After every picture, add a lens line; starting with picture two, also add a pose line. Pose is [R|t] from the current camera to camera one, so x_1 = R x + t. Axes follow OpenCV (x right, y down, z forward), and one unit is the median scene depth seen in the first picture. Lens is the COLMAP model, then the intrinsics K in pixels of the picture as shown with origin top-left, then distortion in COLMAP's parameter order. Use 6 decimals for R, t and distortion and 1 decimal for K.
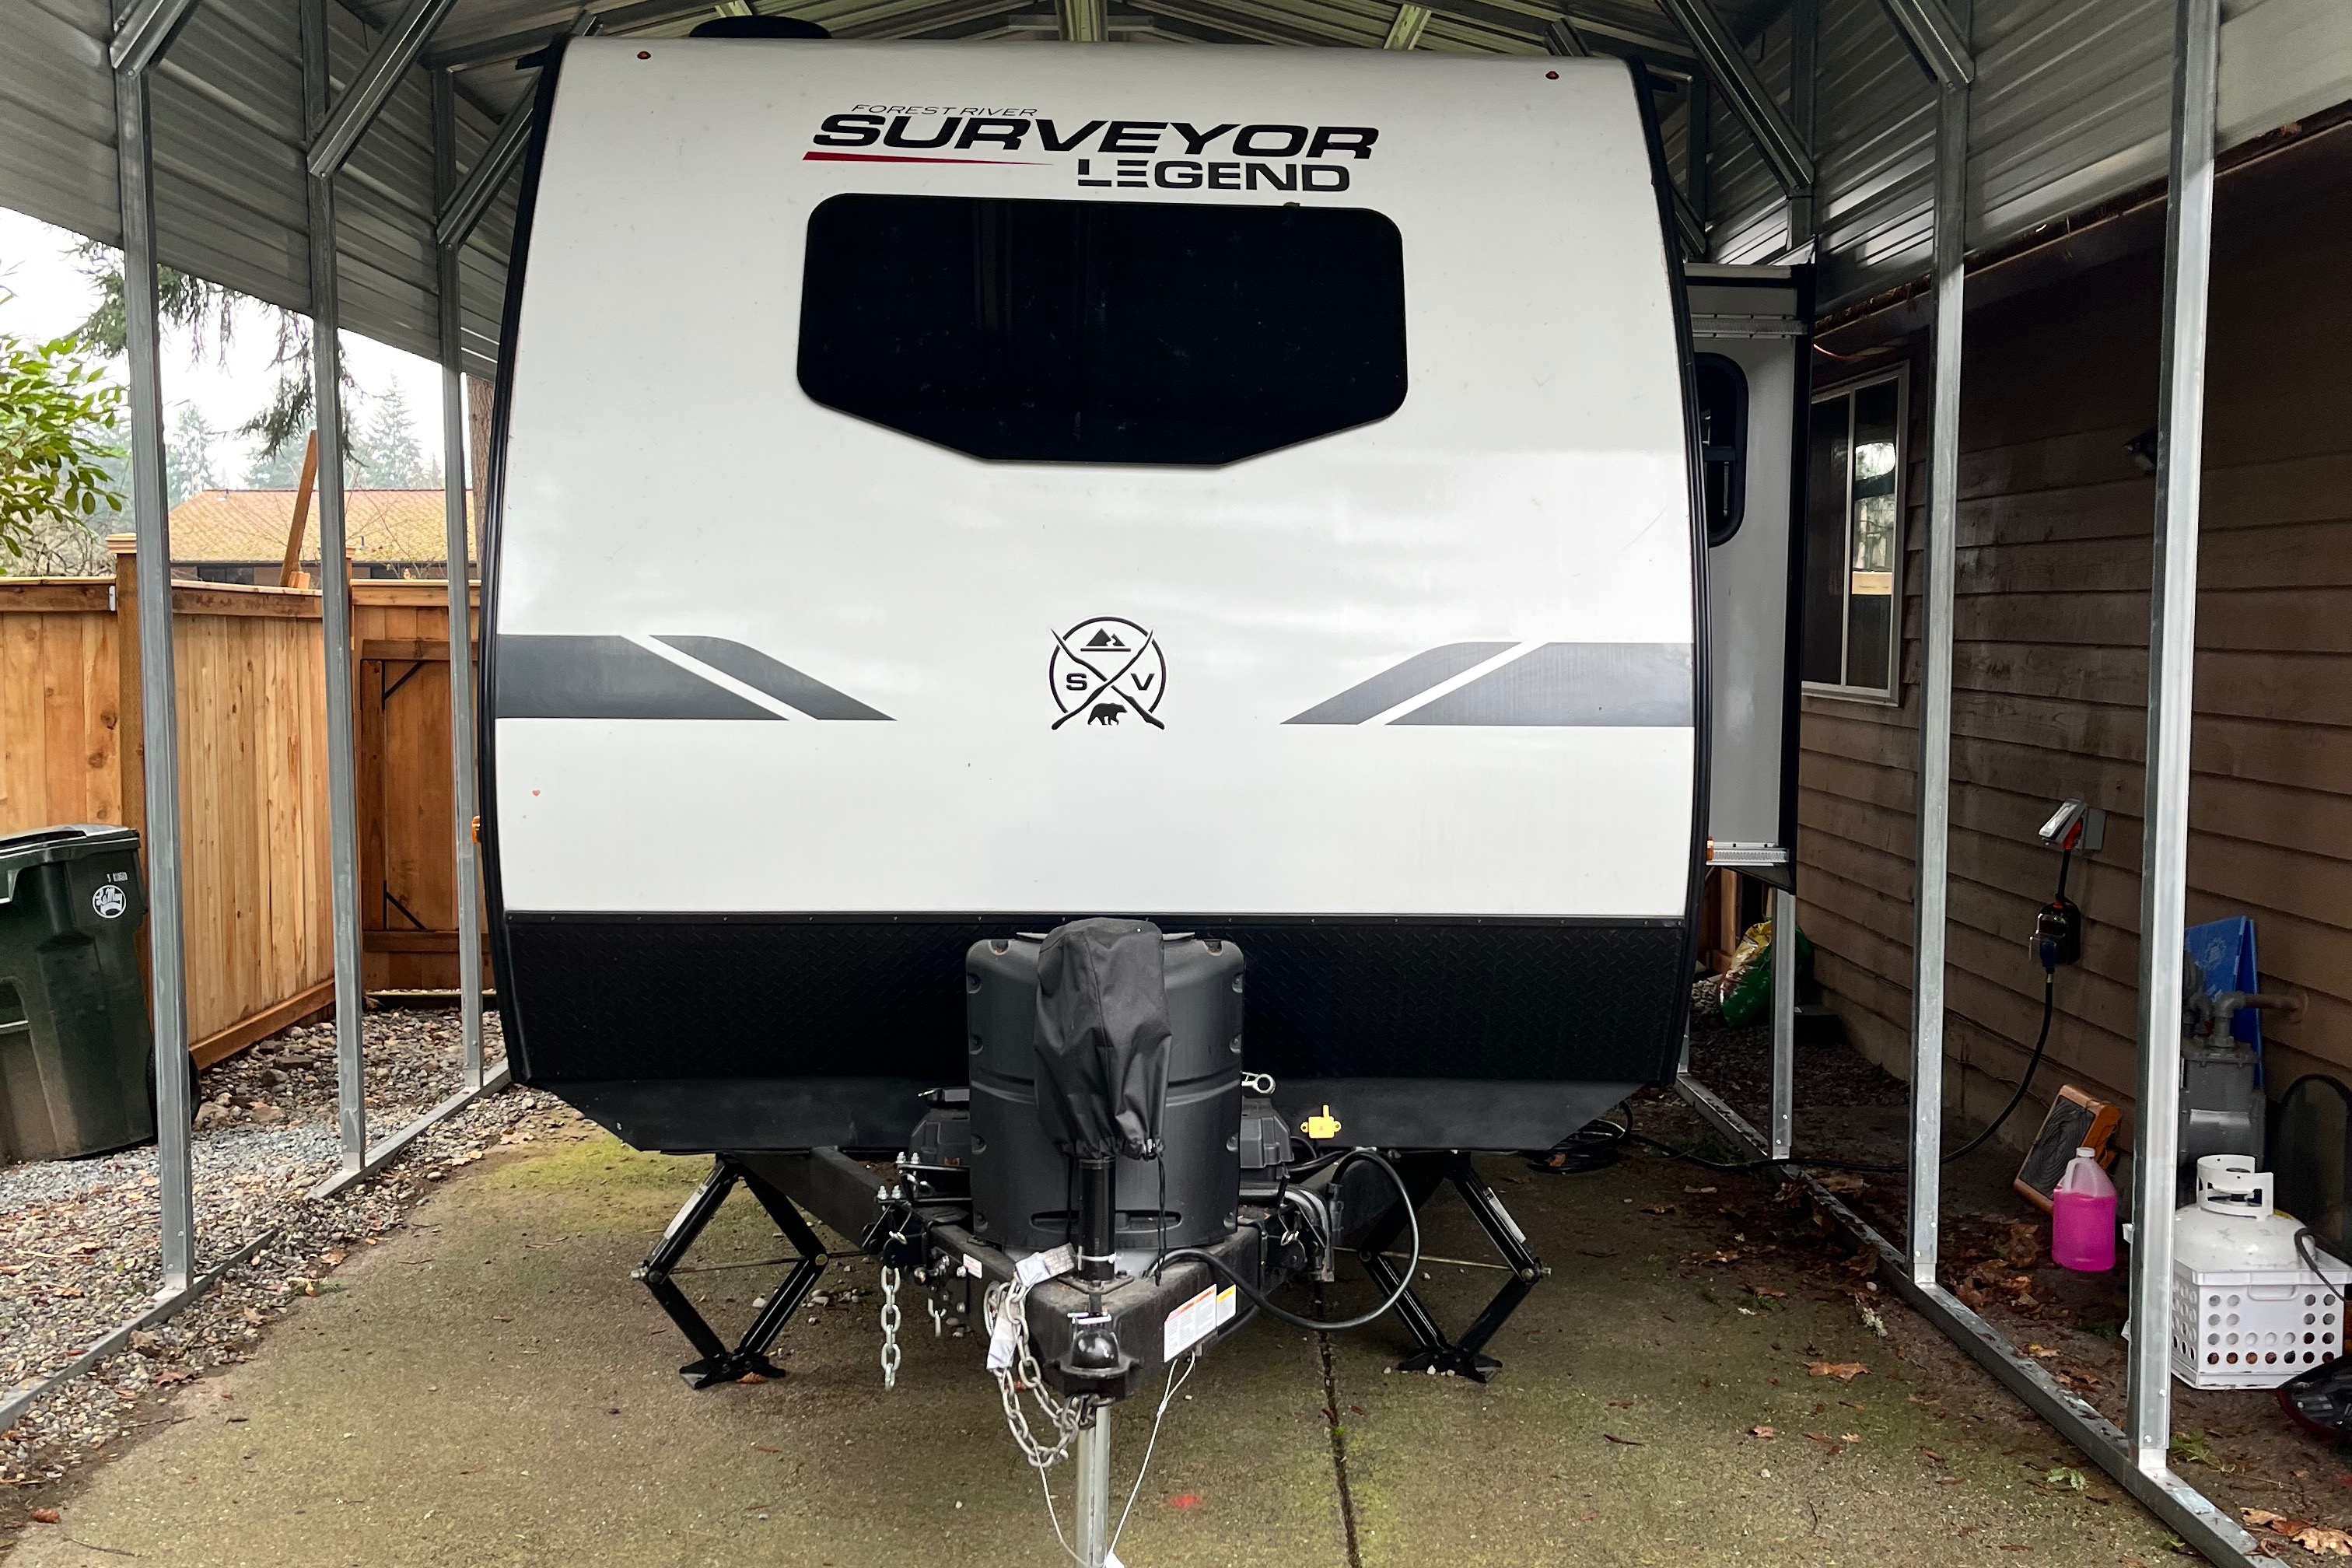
lens RADIAL K [[2341.9, 0, 1176.0], [0, 2341.9, 784.0], [0, 0, 1]] dist [0.007682, 0.000059]
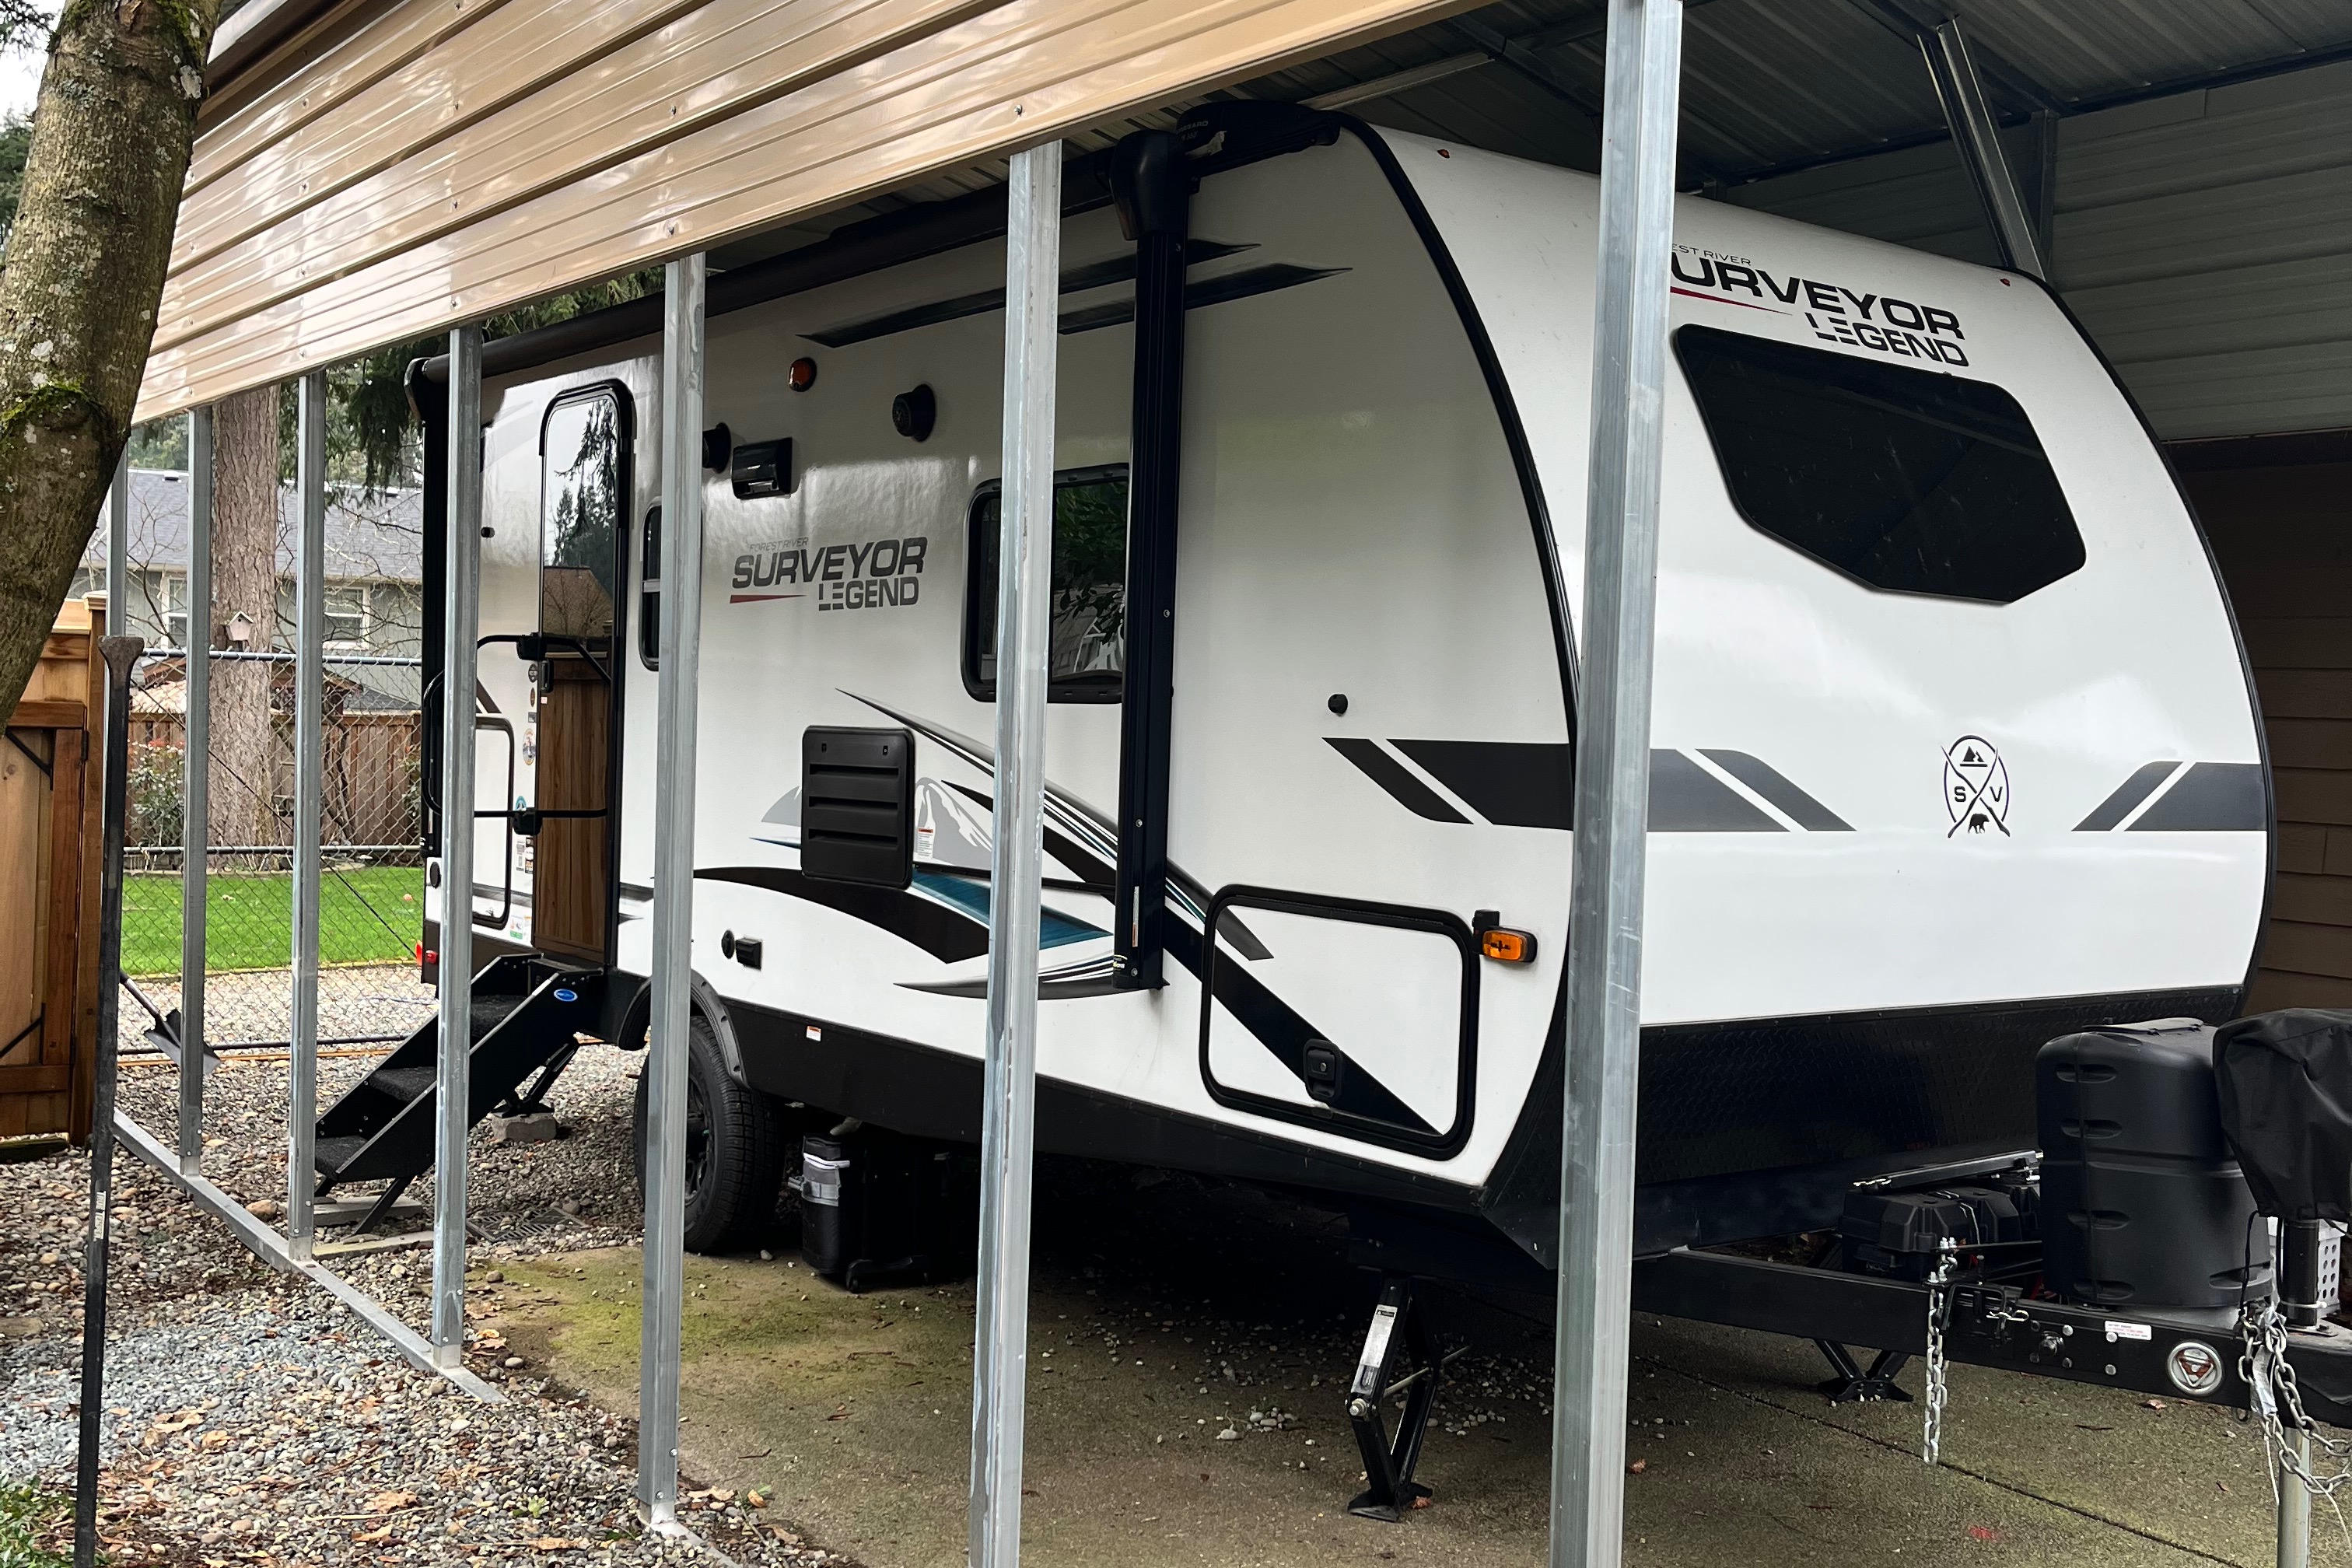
lens RADIAL K [[2341.9, 0, 1176.0], [0, 2341.9, 784.0], [0, 0, 1]] dist [0.007682, 0.000059]
pose [[0.842644, 0.006235, 0.538435, -0.949255], [0.011450, 0.999499, -0.029493, -0.019922], [-0.538350, 0.031018, 0.842151, 0.265888]]
